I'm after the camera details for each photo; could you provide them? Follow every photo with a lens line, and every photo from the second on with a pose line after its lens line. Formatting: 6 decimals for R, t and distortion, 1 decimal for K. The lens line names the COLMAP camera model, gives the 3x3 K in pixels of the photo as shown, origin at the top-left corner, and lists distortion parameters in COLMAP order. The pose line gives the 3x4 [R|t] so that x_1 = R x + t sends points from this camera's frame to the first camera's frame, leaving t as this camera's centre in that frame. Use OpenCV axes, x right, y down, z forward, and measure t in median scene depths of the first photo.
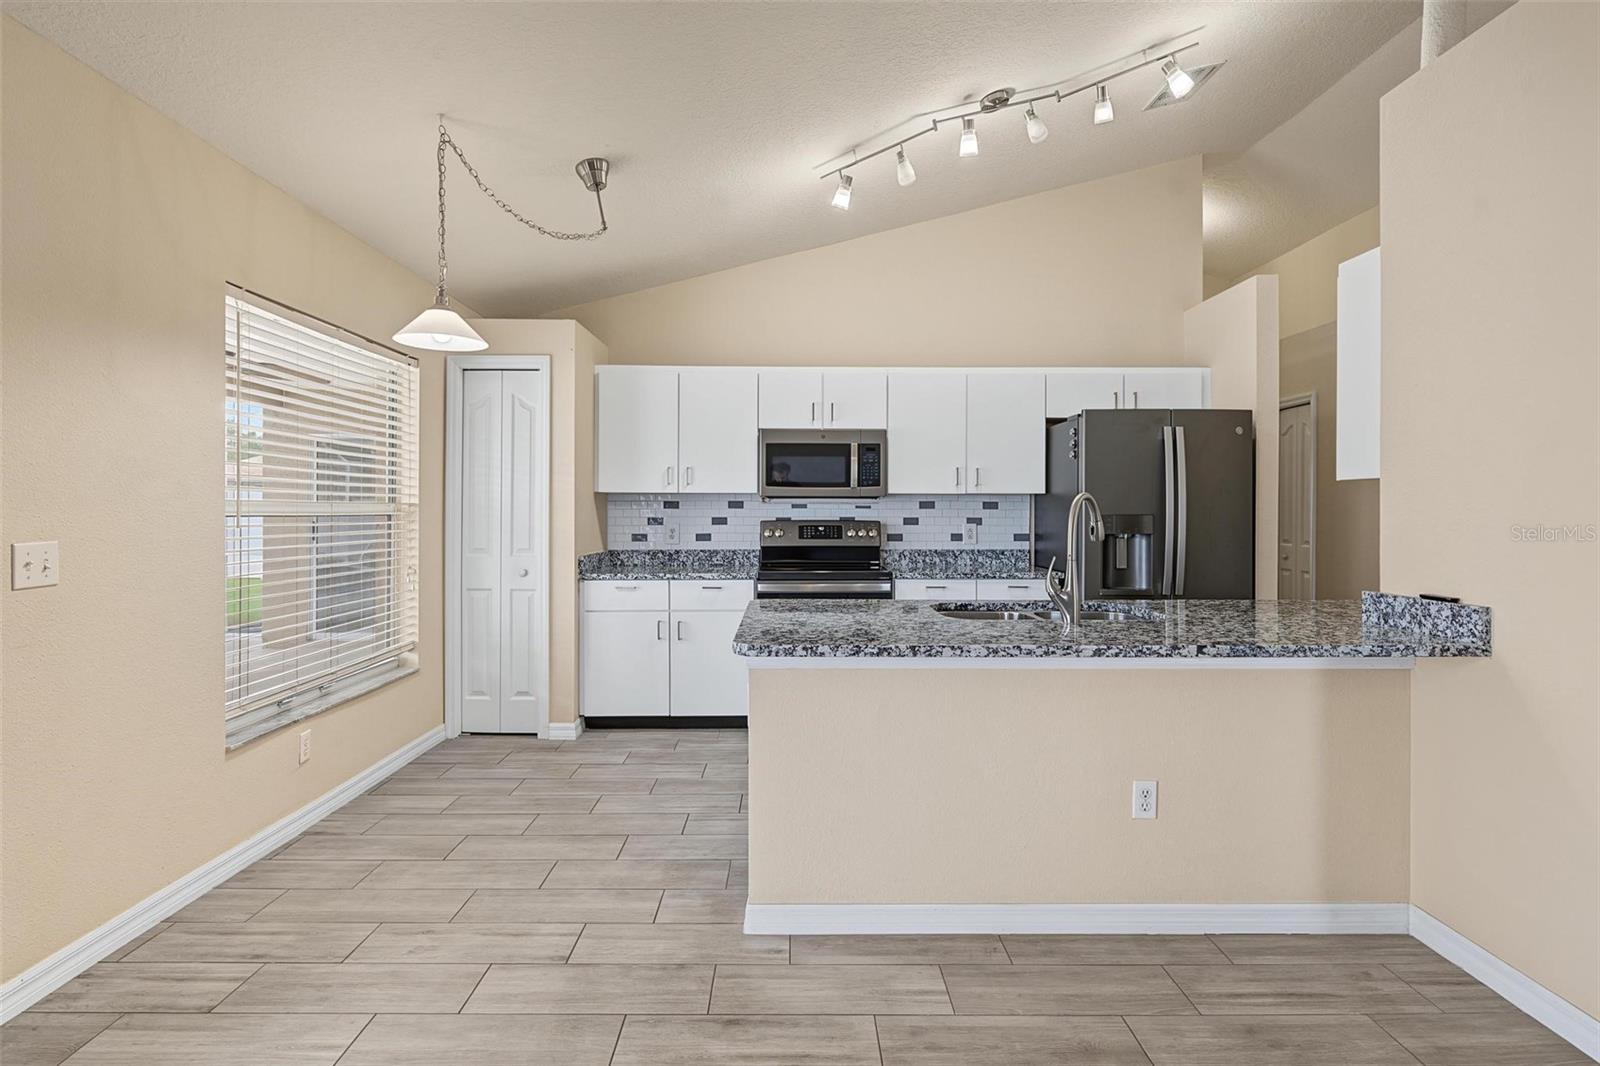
lens RADIAL K [[760.3, 0, 796.1], [0, 760.3, 511.8], [0, 0, 1]] dist [0.000583, -0.000202]
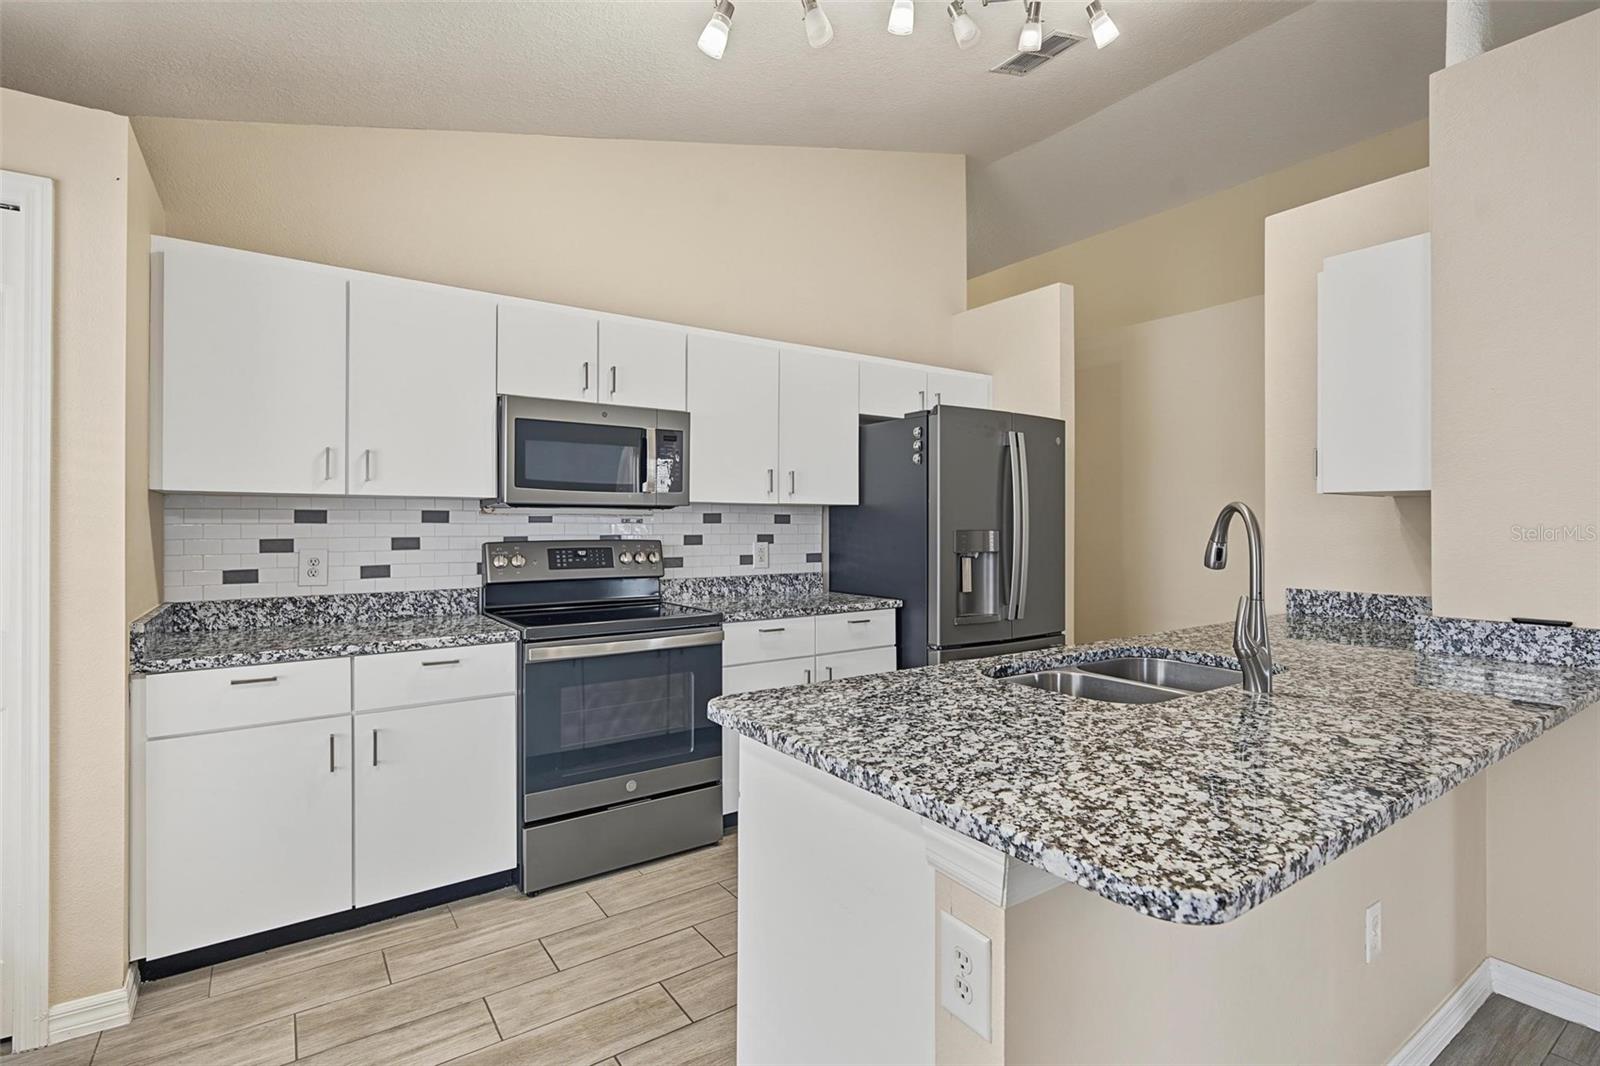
lens RADIAL K [[754.6, 0, 797.4], [0, 754.6, 523.2], [0, 0, 1]] dist [0.000372, -0.000467]
pose [[0.827263, -0.000357, 0.561815, -0.193785], [0.001751, 0.999997, -0.001944, -0.002535], [-0.561813, 0.002592, 0.827260, 0.358340]]
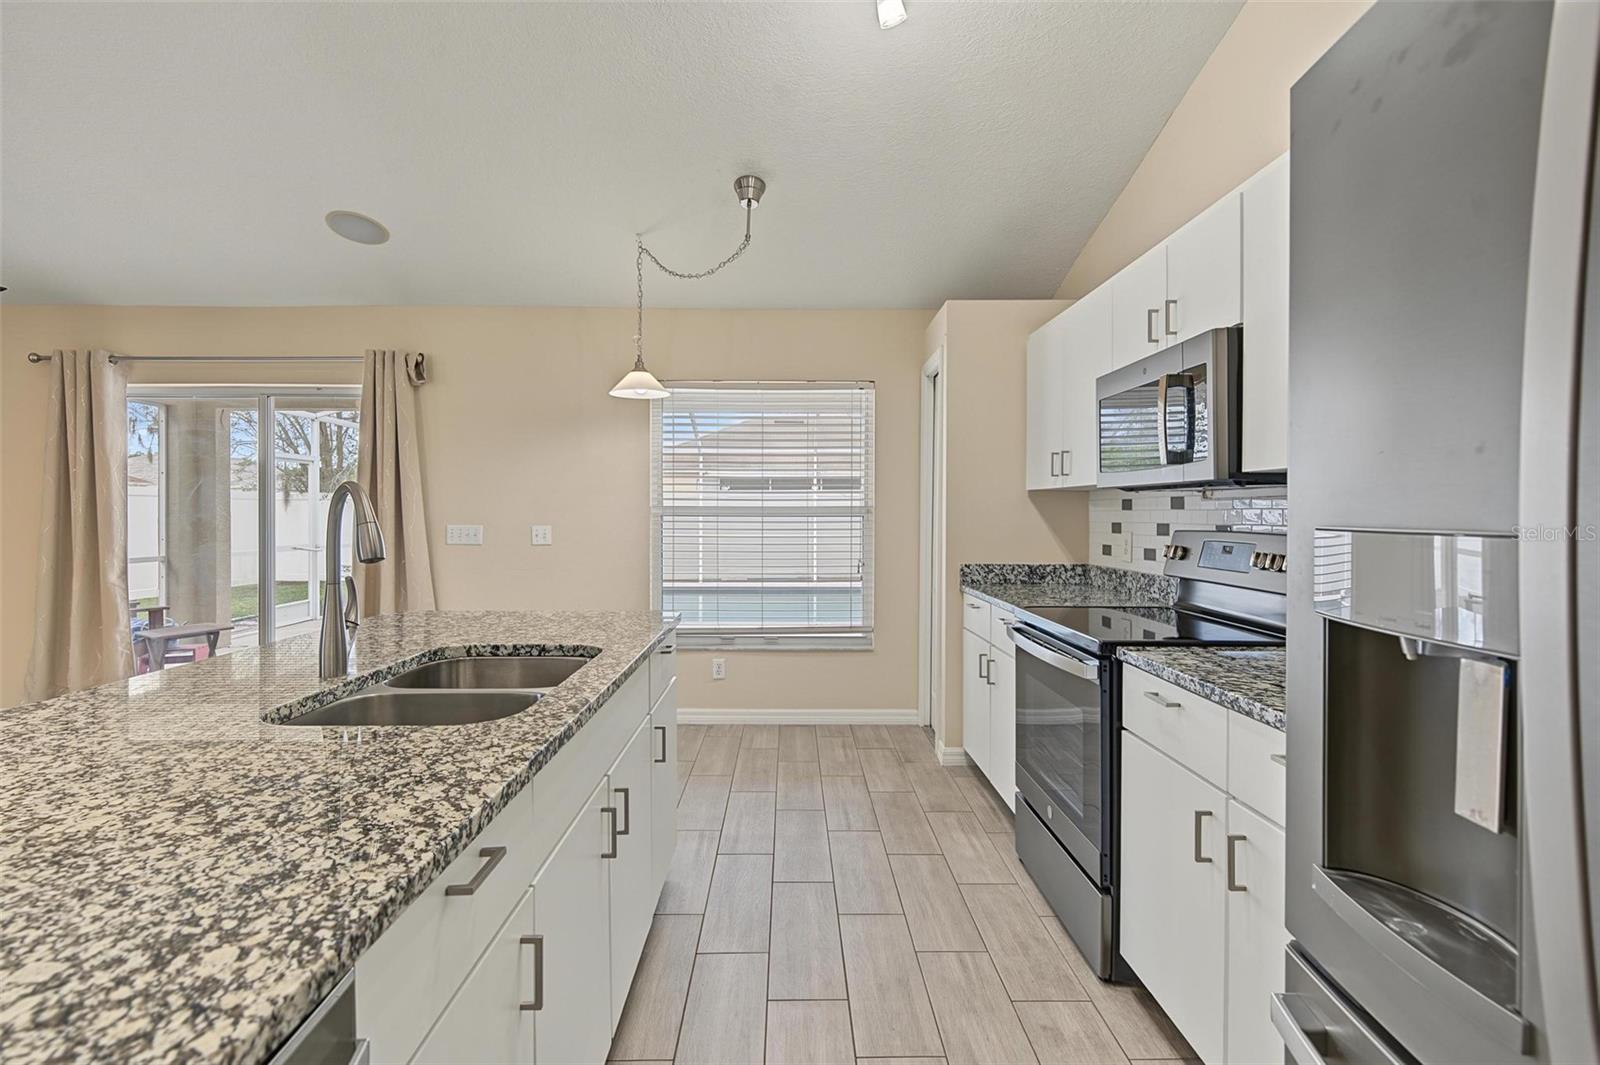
lens RADIAL K [[760.3, 0, 796.1], [0, 760.3, 511.3], [0, 0, 1]] dist [0.000583, -0.000202]
pose [[-0.001099, -0.000561, -0.999999, 0.557630], [-0.002219, 0.999997, -0.000559, -0.001060], [0.999997, 0.002218, -0.001100, 0.754516]]
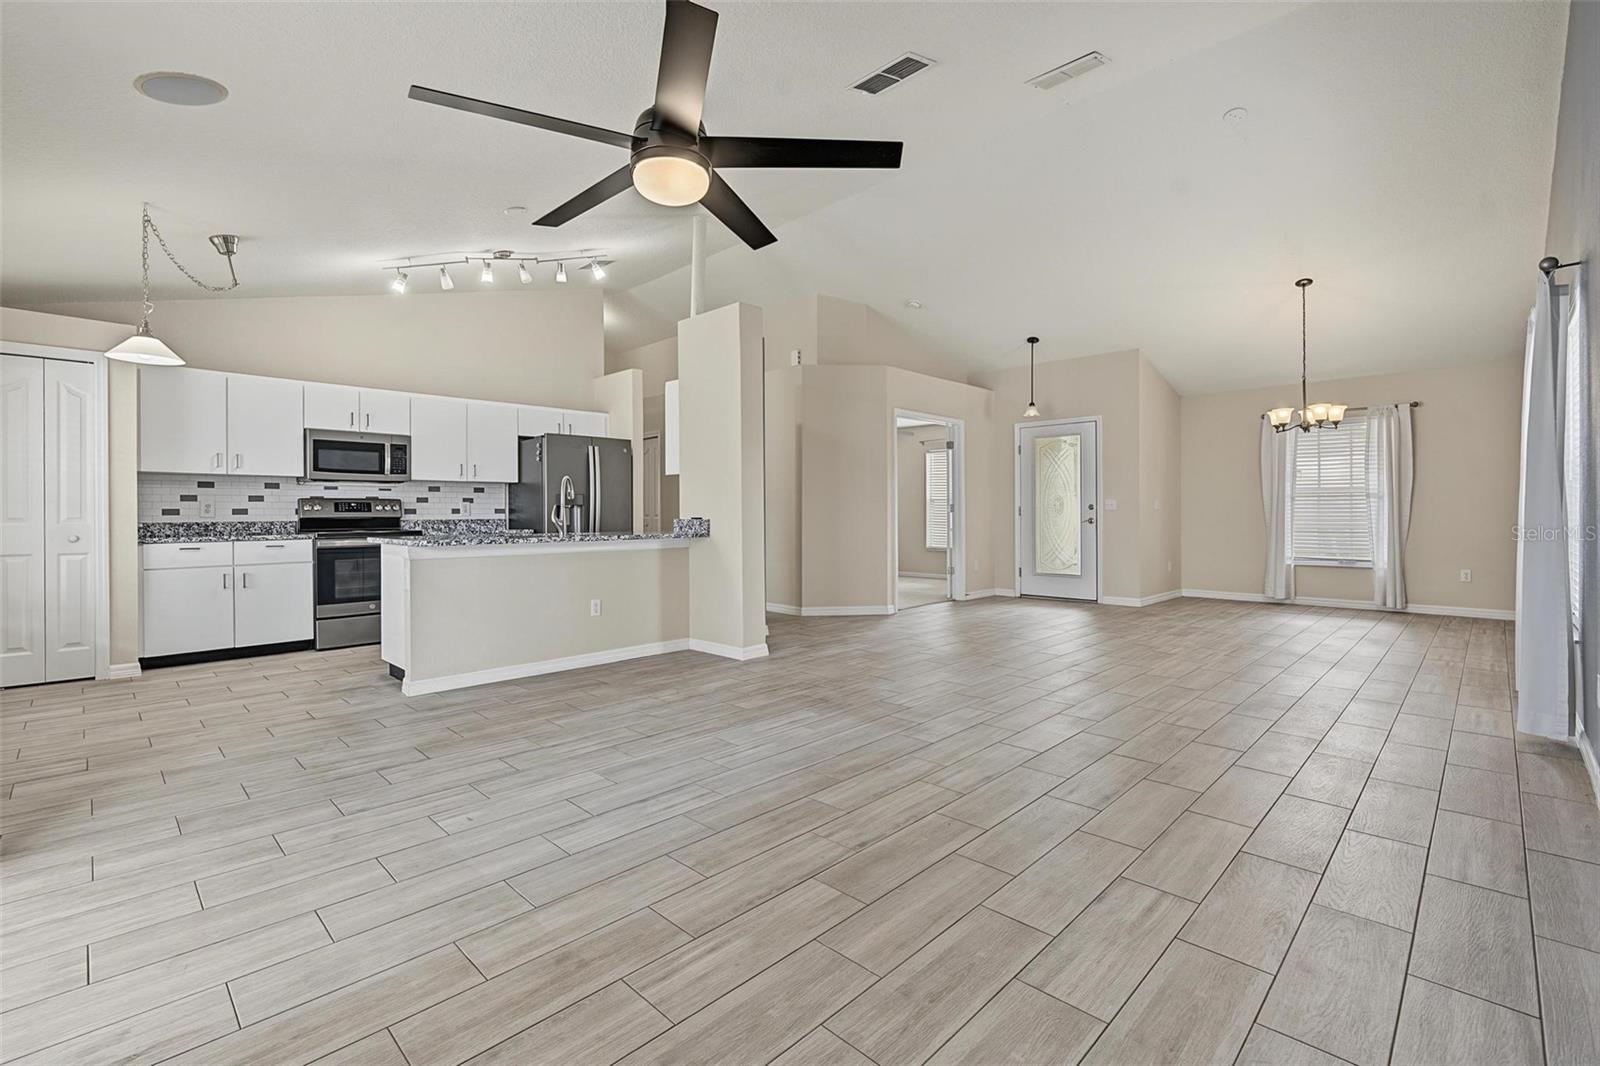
lens RADIAL K [[713.0, 0, 800.5], [0, 713.0, 515.8], [0, 0, 1]] dist [0.001621, 0.000348]
pose [[0.707366, -0.007121, 0.706812, -0.319905], [0.008243, 0.999964, 0.001825, 0.049131], [-0.706800, 0.004535, 0.707399, -0.494461]]
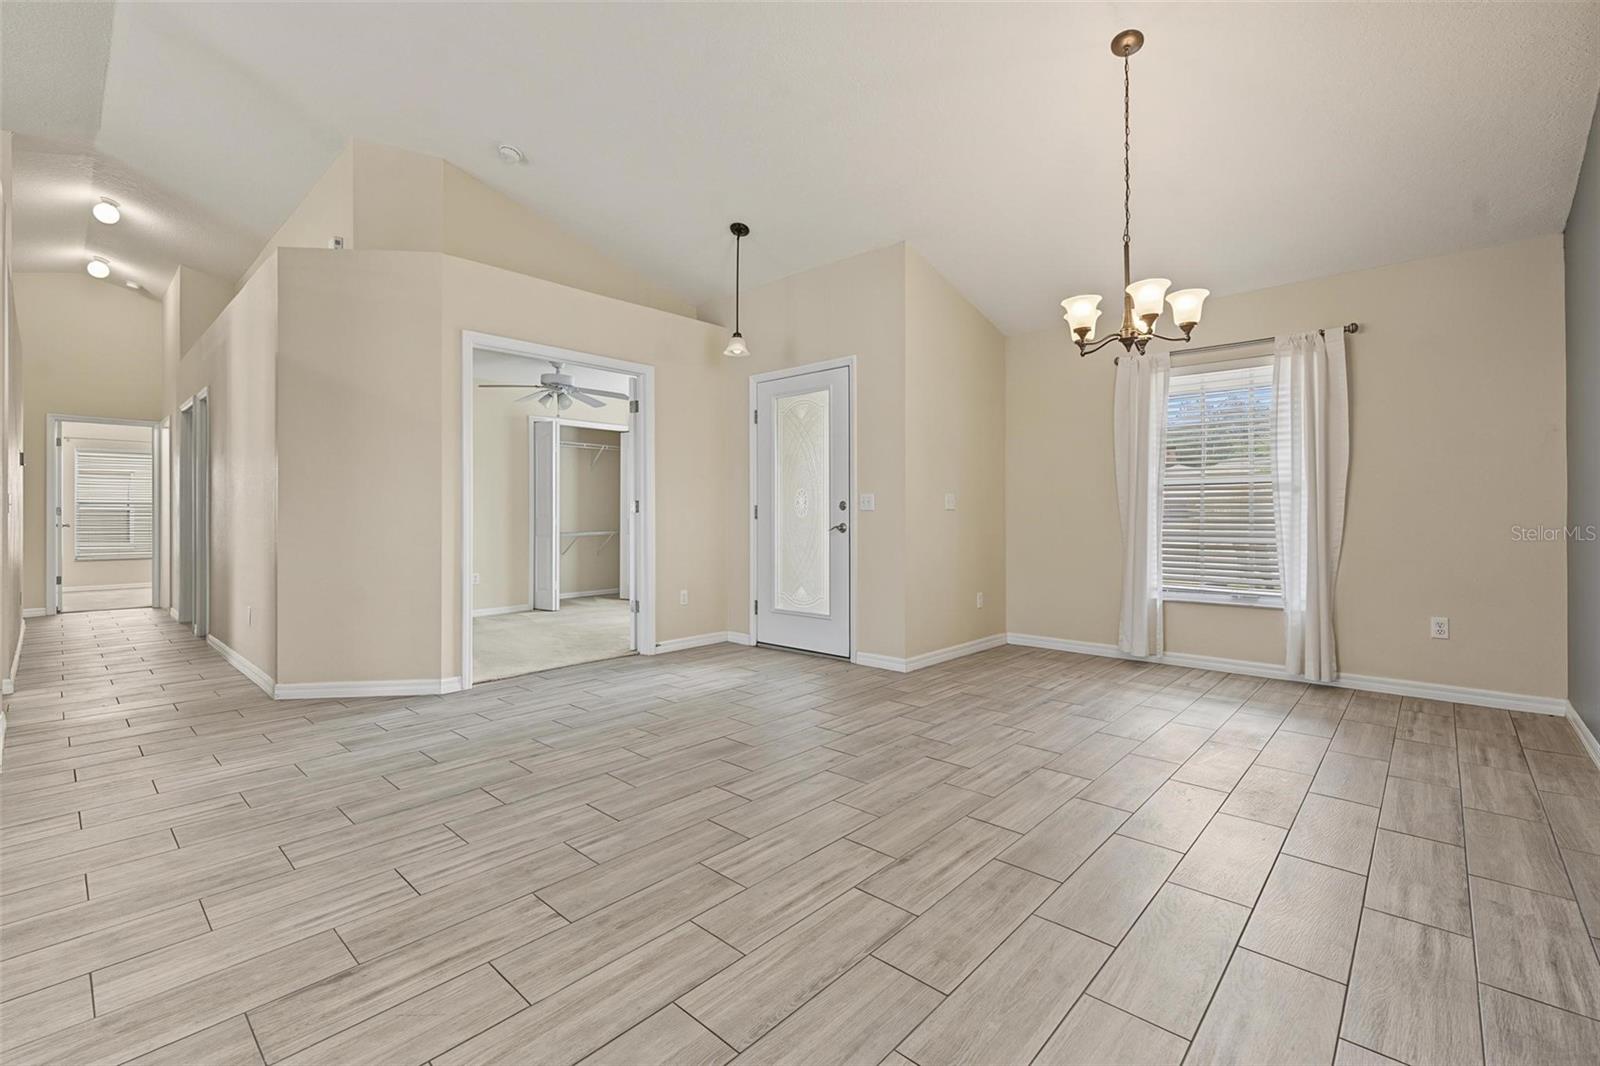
lens RADIAL K [[694.6, 0, 795.0], [0, 694.6, 517.4], [0, 0, 1]] dist [-0.000485, -0.000831]
pose [[0.685042, -0.003577, 0.728495, 0.615823], [0.005113, 0.999987, 0.000103, 0.054230], [-0.728486, 0.003654, 0.685051, -0.427211]]
